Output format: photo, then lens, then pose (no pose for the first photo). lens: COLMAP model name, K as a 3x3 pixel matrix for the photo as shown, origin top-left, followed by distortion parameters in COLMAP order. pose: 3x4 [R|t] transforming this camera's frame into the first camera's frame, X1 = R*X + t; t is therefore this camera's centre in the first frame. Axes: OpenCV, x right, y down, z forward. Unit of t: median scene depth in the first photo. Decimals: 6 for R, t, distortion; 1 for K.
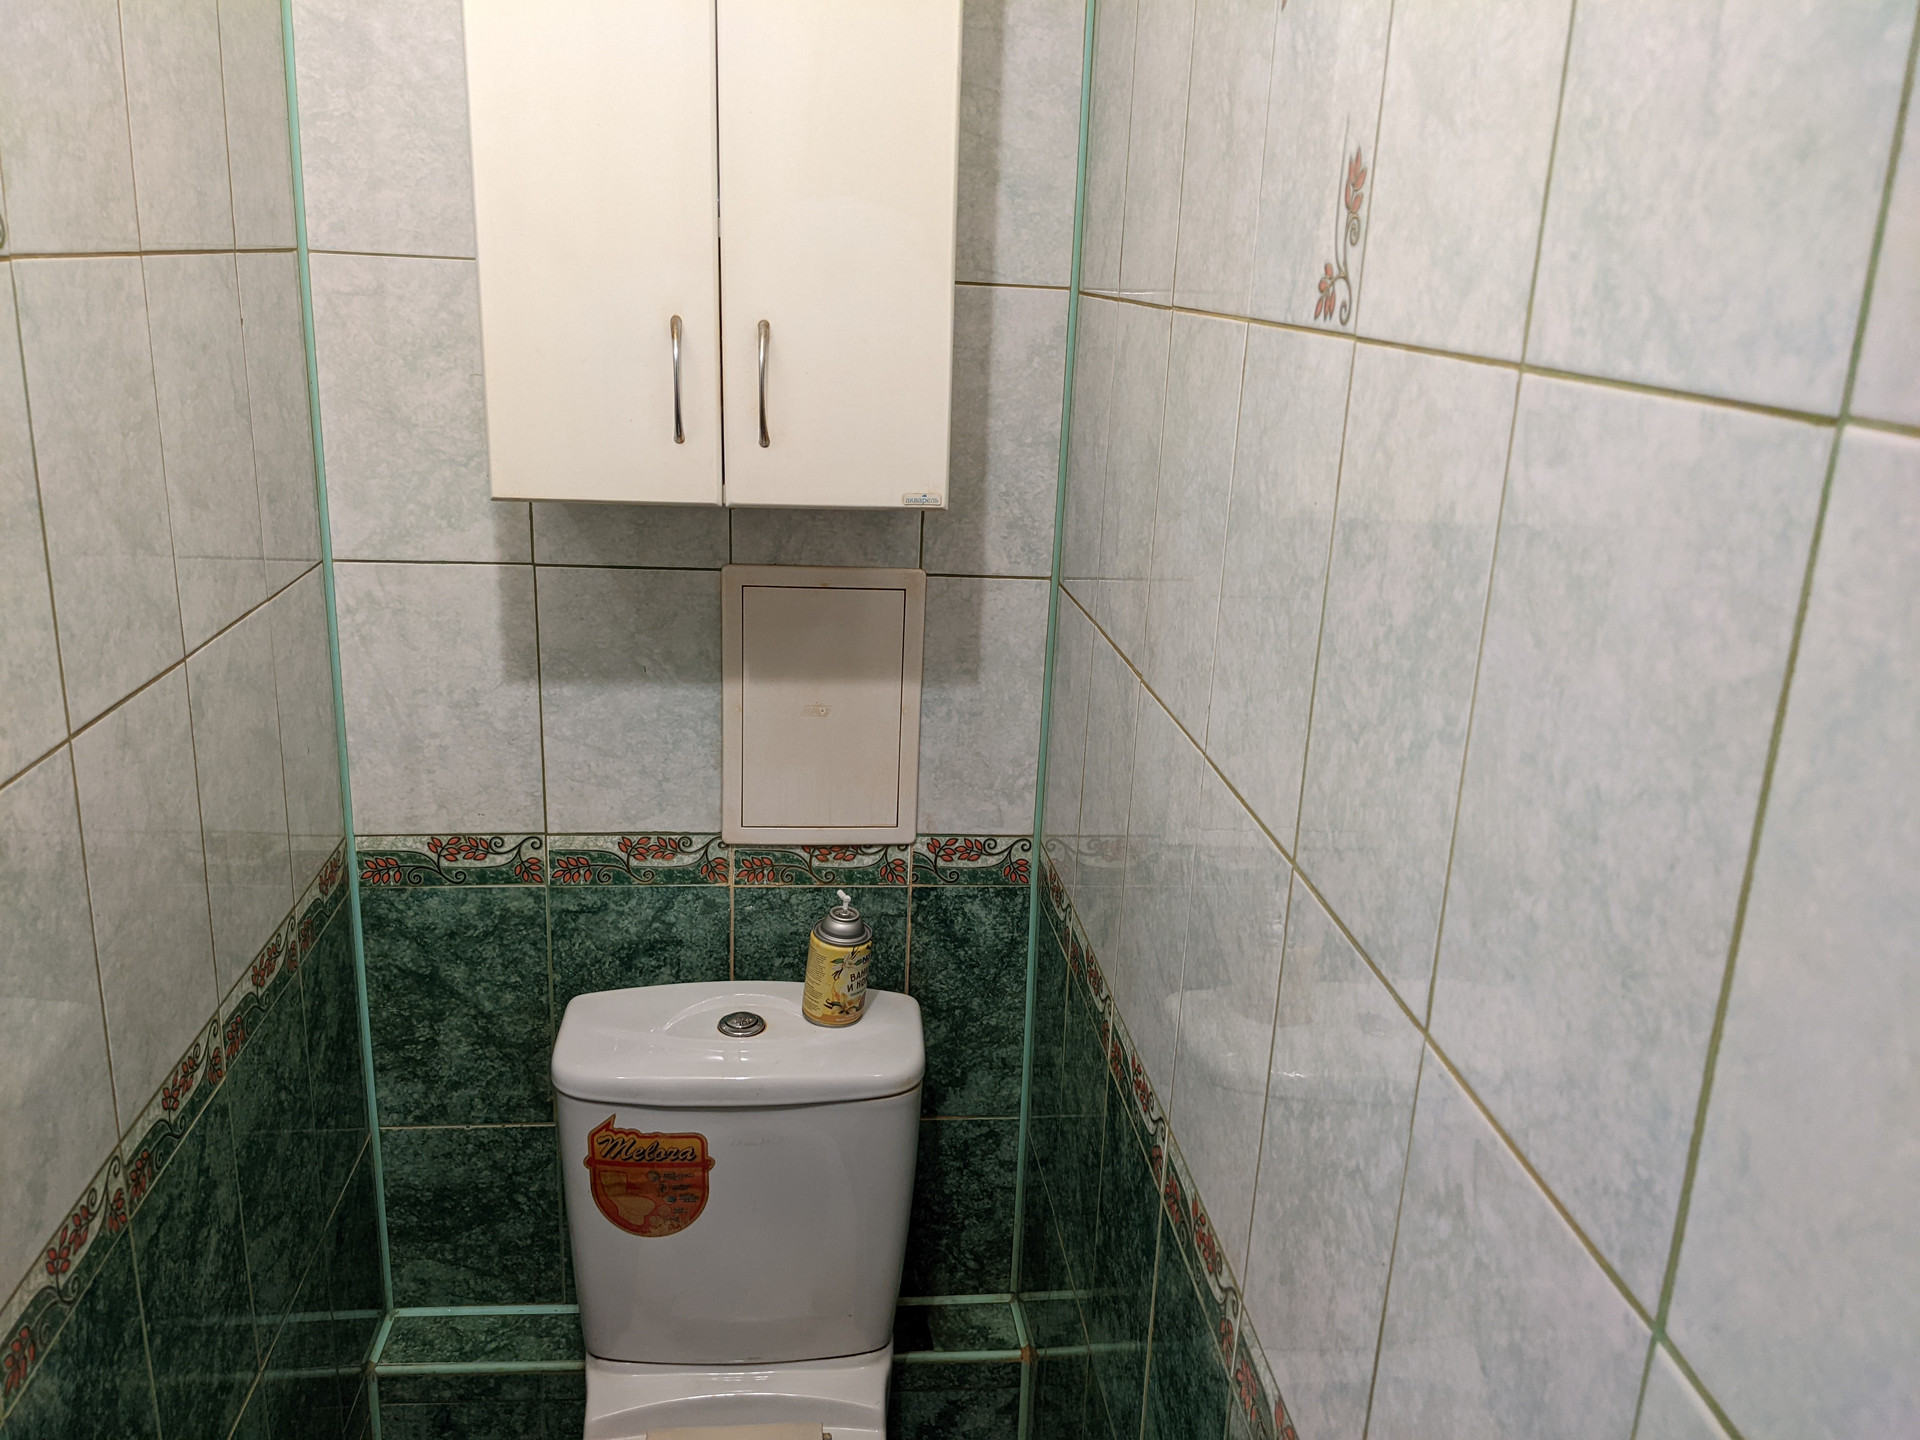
lens RADIAL K [[1530.5, 0, 980.4], [0, 1530.5, 713.9], [0, 0, 1]] dist [0.043871, -0.082637]
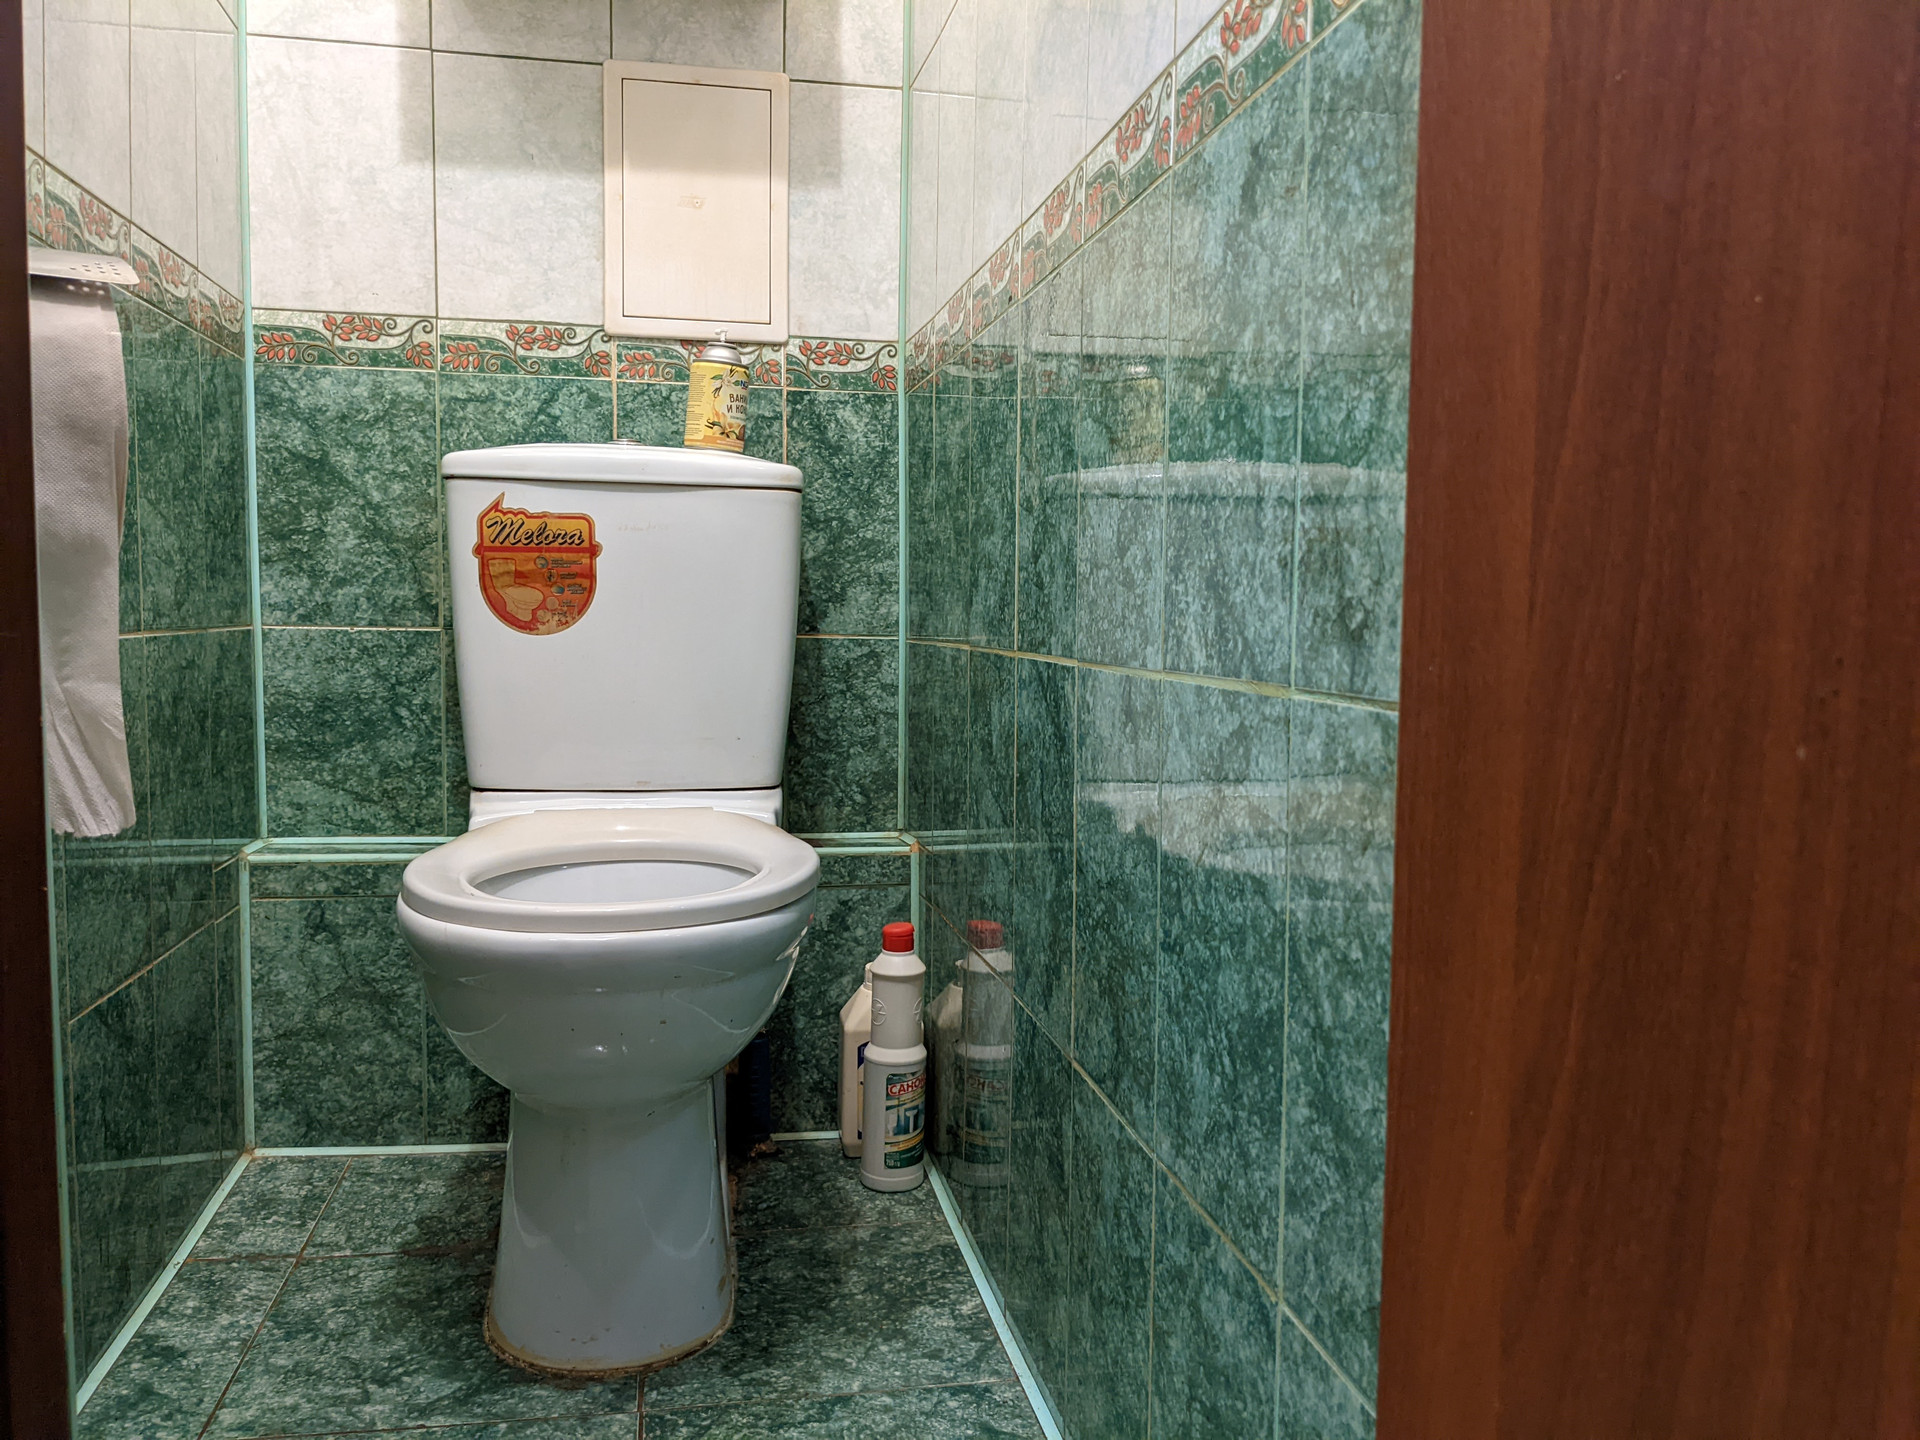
lens RADIAL K [[1530.5, 0, 953.1], [0, 1530.5, 711.5], [0, 0, 1]] dist [0.043871, -0.082637]
pose [[0.996800, -0.039973, 0.069221, -0.012173], [0.053965, 0.975373, -0.213860, 0.576468], [-0.058967, 0.216911, 0.974409, 0.004741]]
